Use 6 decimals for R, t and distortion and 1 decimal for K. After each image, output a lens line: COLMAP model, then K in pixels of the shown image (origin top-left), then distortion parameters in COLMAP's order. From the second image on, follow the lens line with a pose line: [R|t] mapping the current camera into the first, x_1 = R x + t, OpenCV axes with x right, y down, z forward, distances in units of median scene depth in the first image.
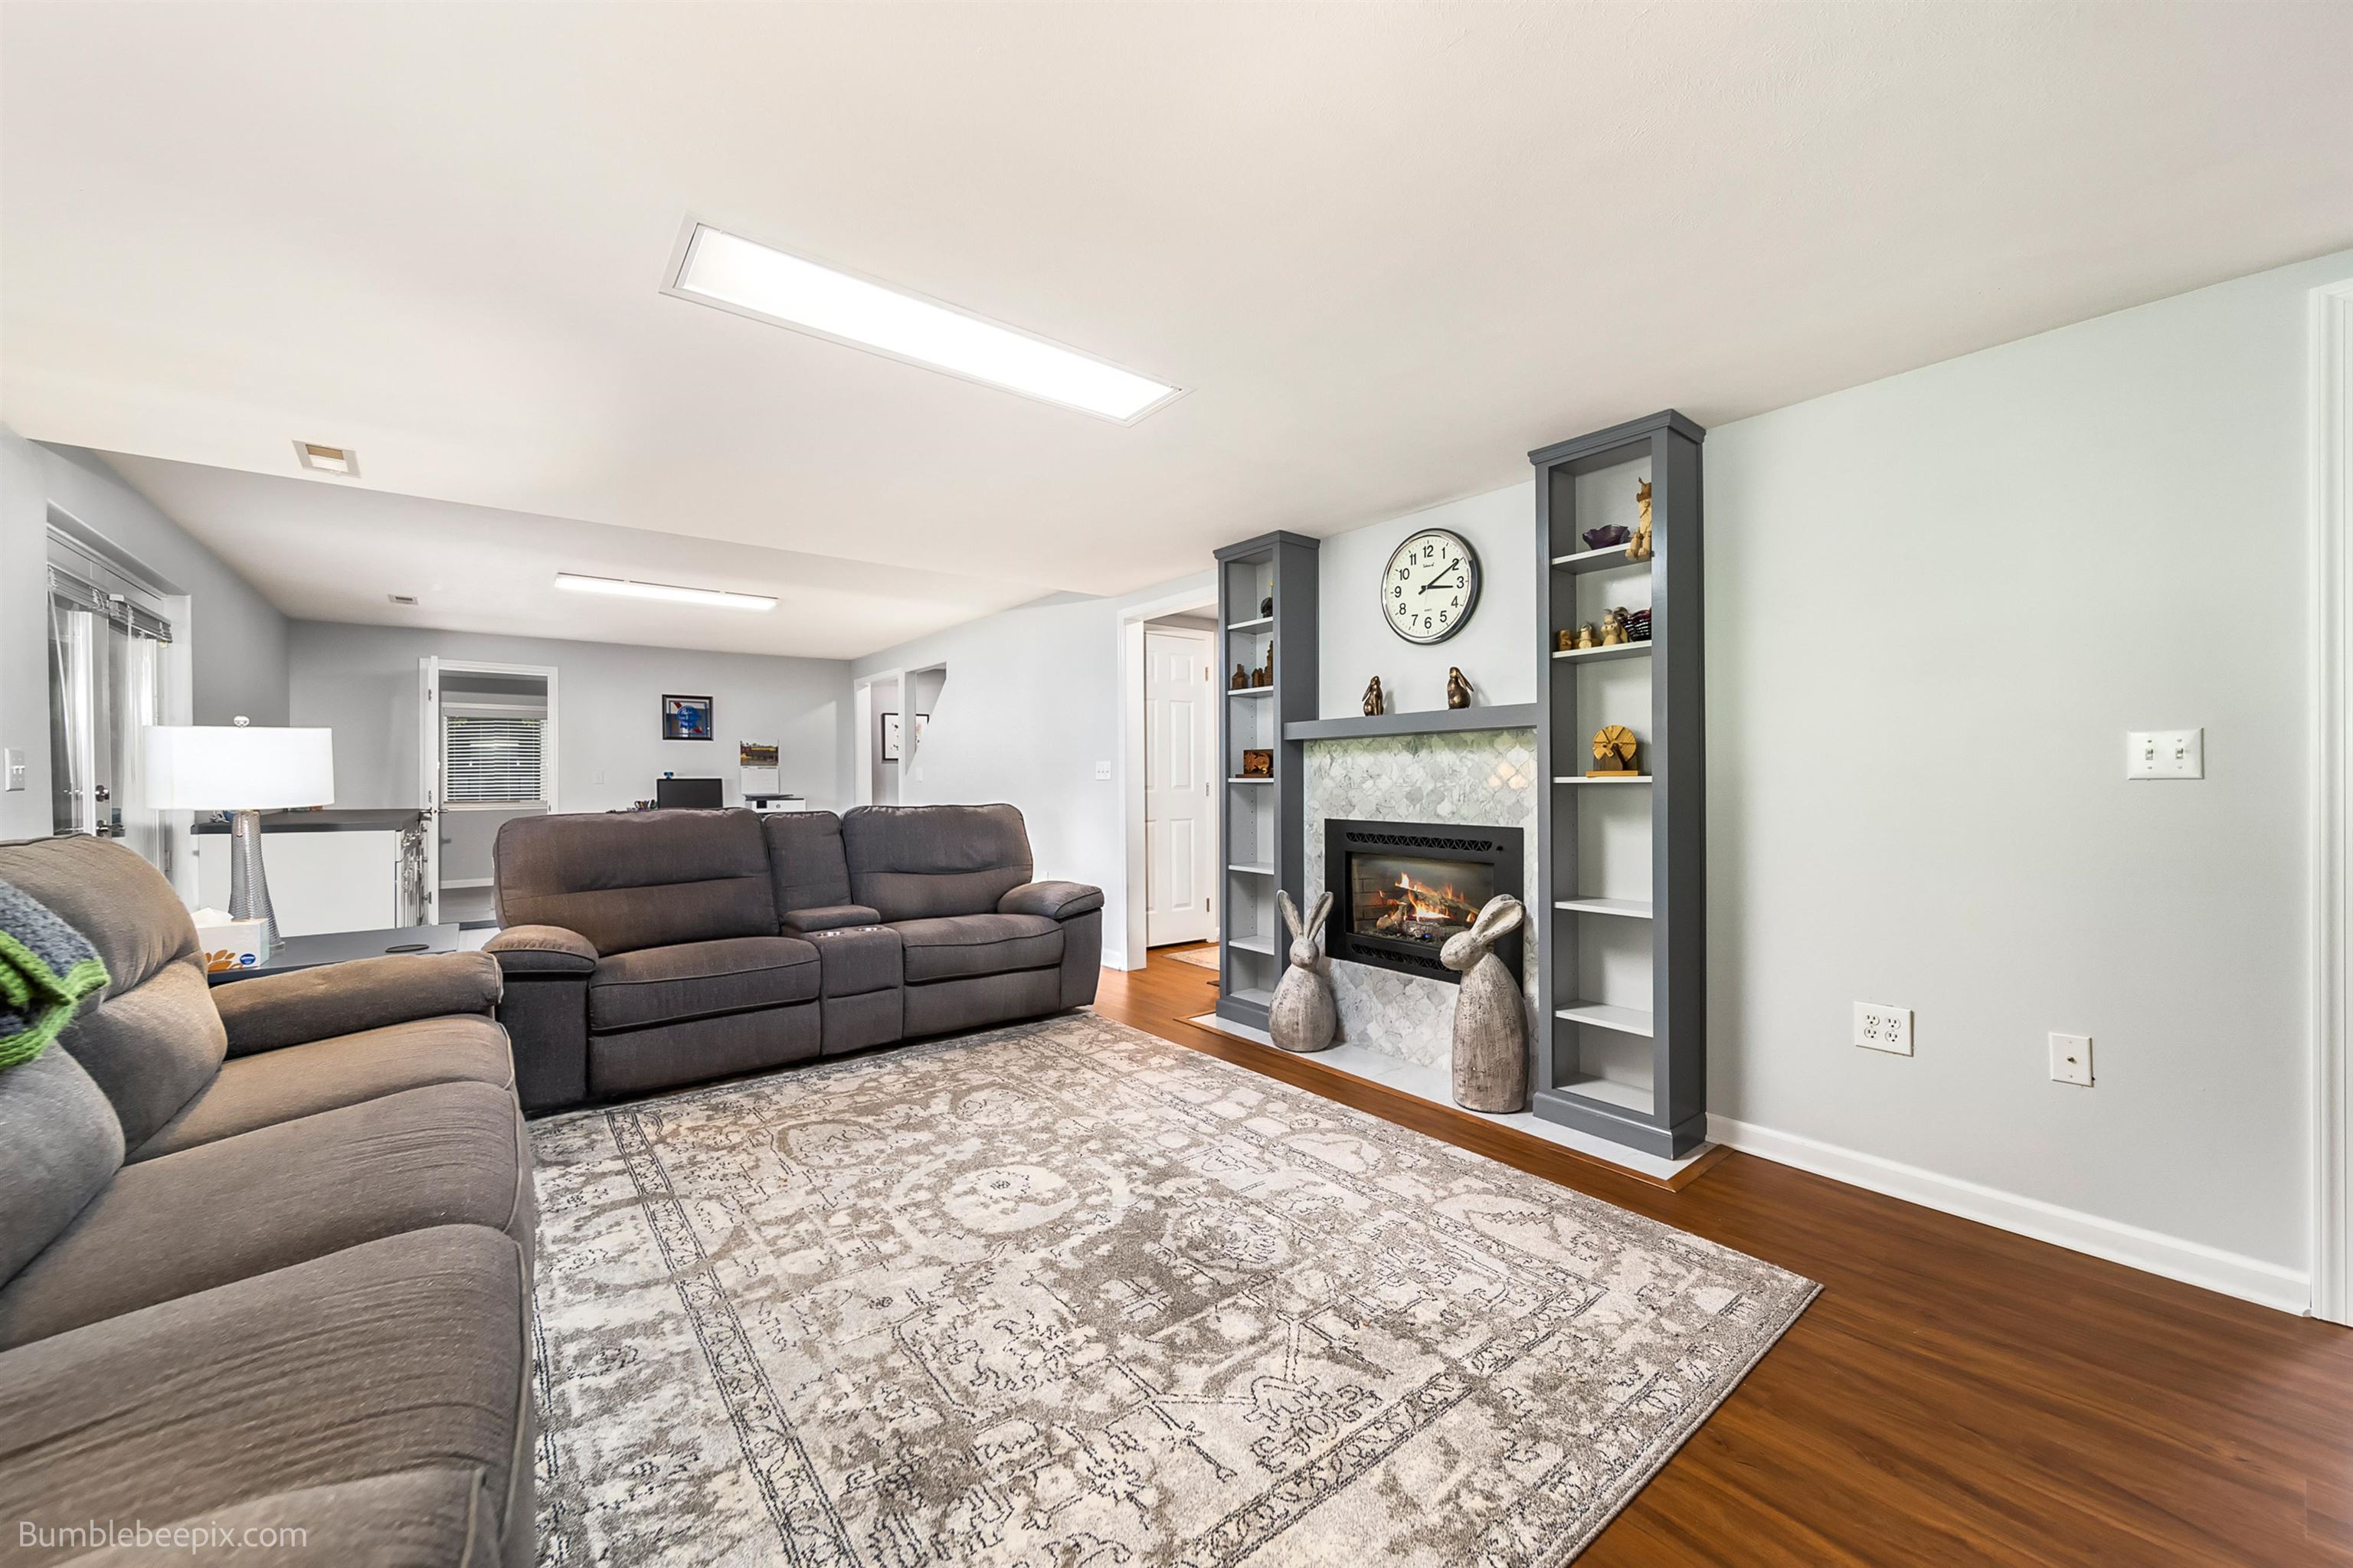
lens RADIAL K [[853.5, 0, 1175.3], [0, 853.5, 783.2], [0, 0, 1]] dist [0.001661, -0.000250]
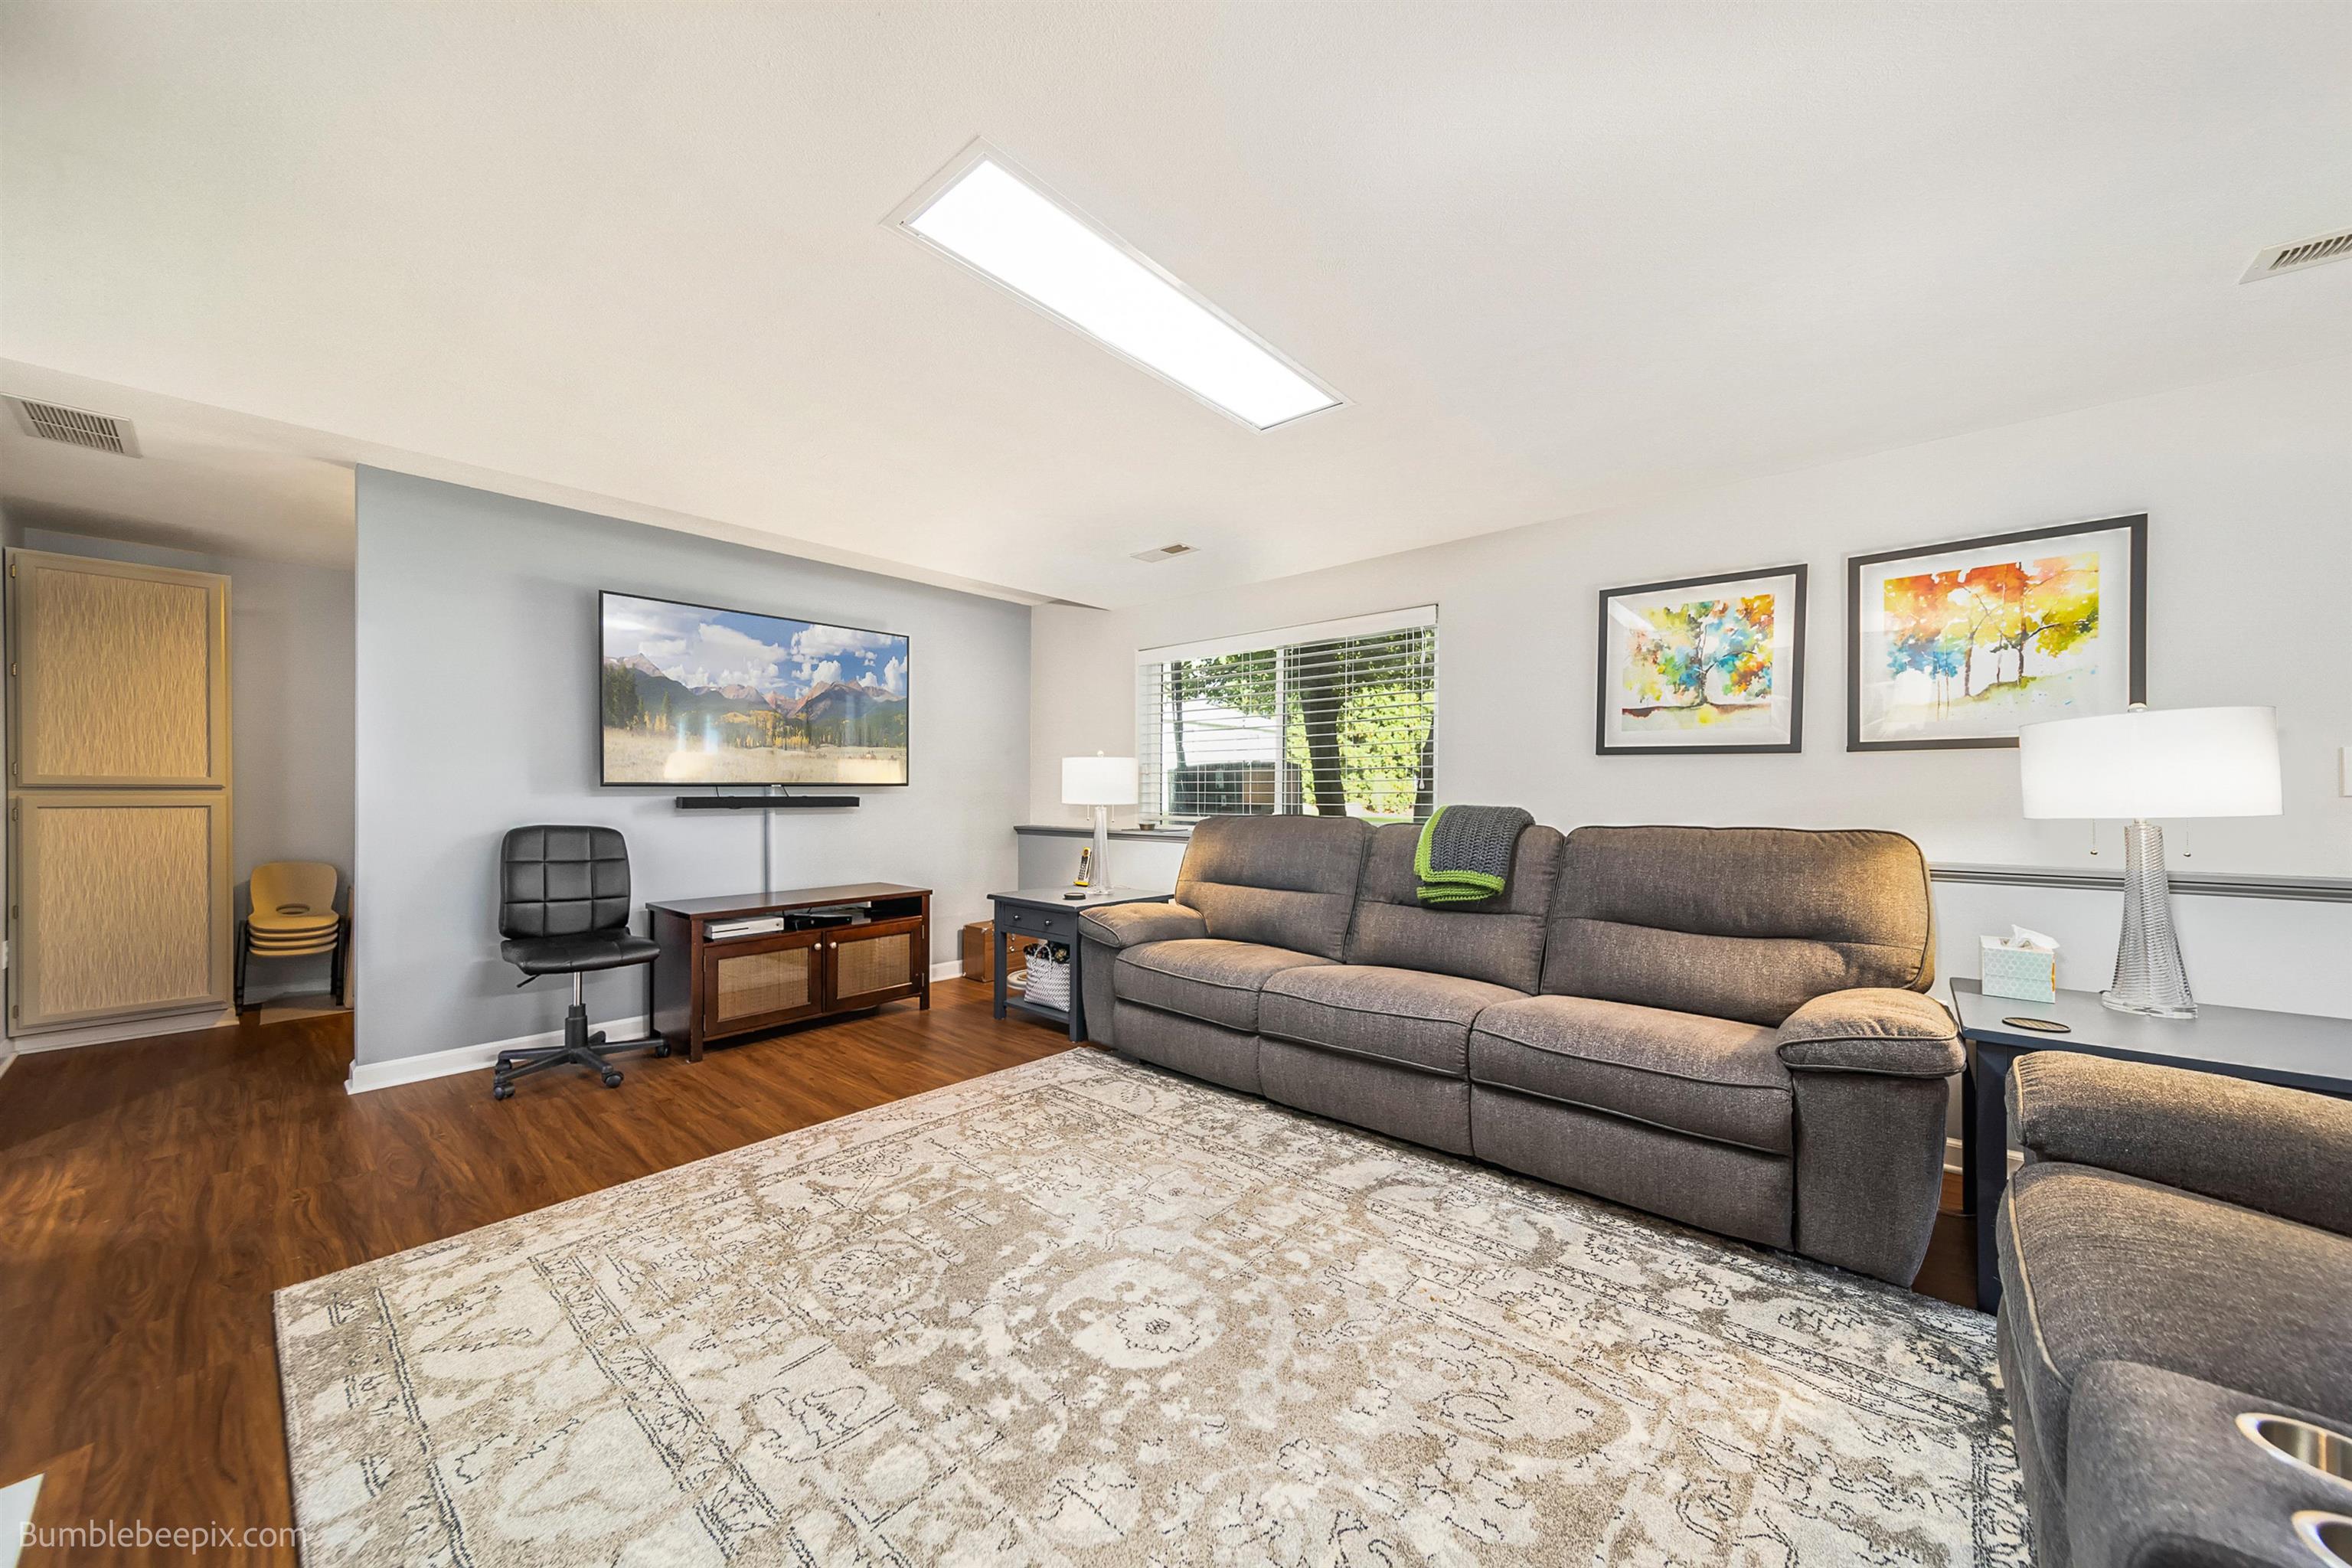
lens RADIAL K [[853.1, 0, 1177.6], [0, 853.1, 800.2], [0, 0, 1]] dist [0.001661, -0.000250]
pose [[-0.983887, 0.003990, -0.178745, -0.096769], [0.001851, 0.999925, 0.012134, -0.001051], [0.178780, 0.011608, -0.983821, 1.876293]]
